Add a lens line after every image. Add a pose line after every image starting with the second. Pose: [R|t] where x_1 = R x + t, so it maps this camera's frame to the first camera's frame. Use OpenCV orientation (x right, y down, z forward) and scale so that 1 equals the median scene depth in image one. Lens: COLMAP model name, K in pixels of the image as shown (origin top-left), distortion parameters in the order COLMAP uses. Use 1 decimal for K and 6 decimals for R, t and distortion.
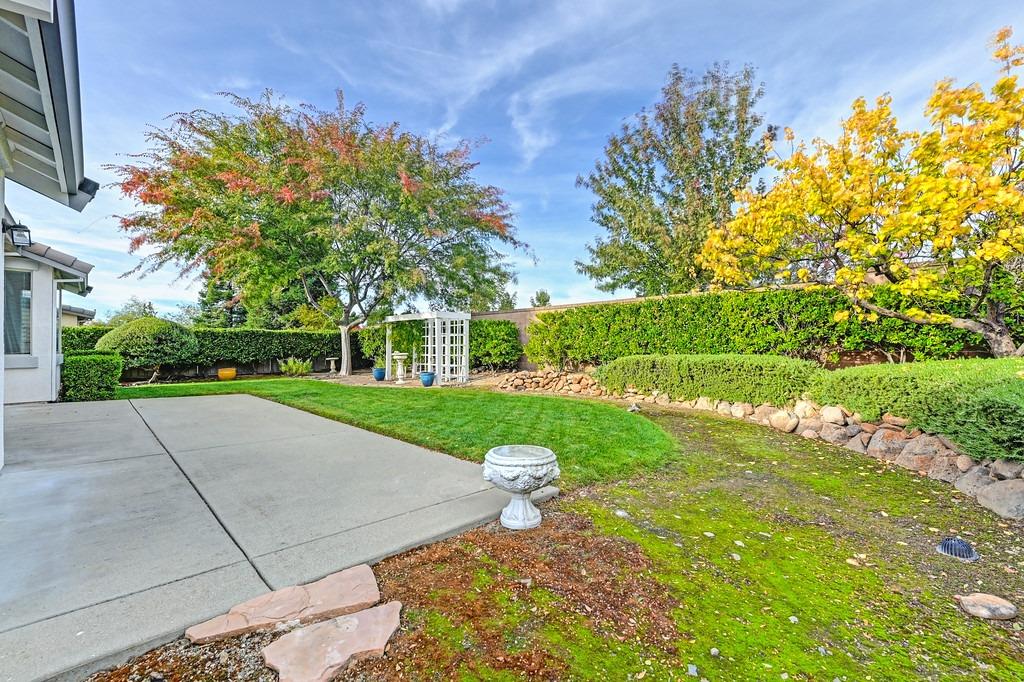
lens RADIAL K [[411.2, 0, 513.7], [0, 411.2, 340.7], [0, 0, 1]] dist [0.011347, -0.002258]
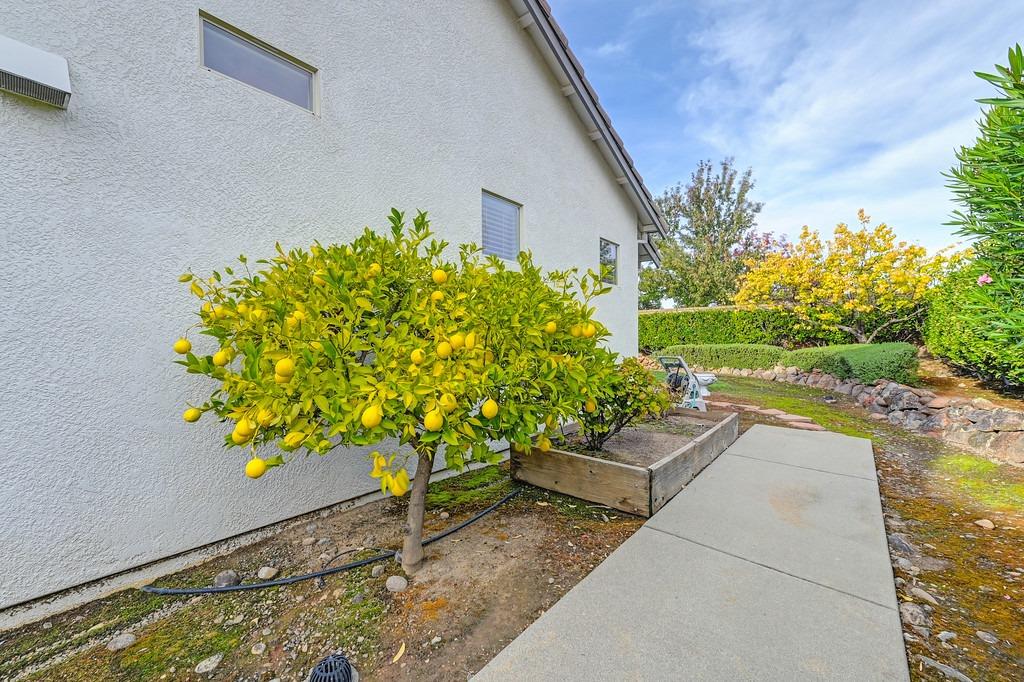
lens RADIAL K [[411.2, 0, 510.6], [0, 411.2, 346.0], [0, 0, 1]] dist [0.011347, -0.002258]
pose [[0.997092, -0.007093, 0.075875, -0.745651], [0.004732, 0.999500, 0.031254, -0.023308], [-0.076059, -0.030804, 0.996627, -0.902291]]
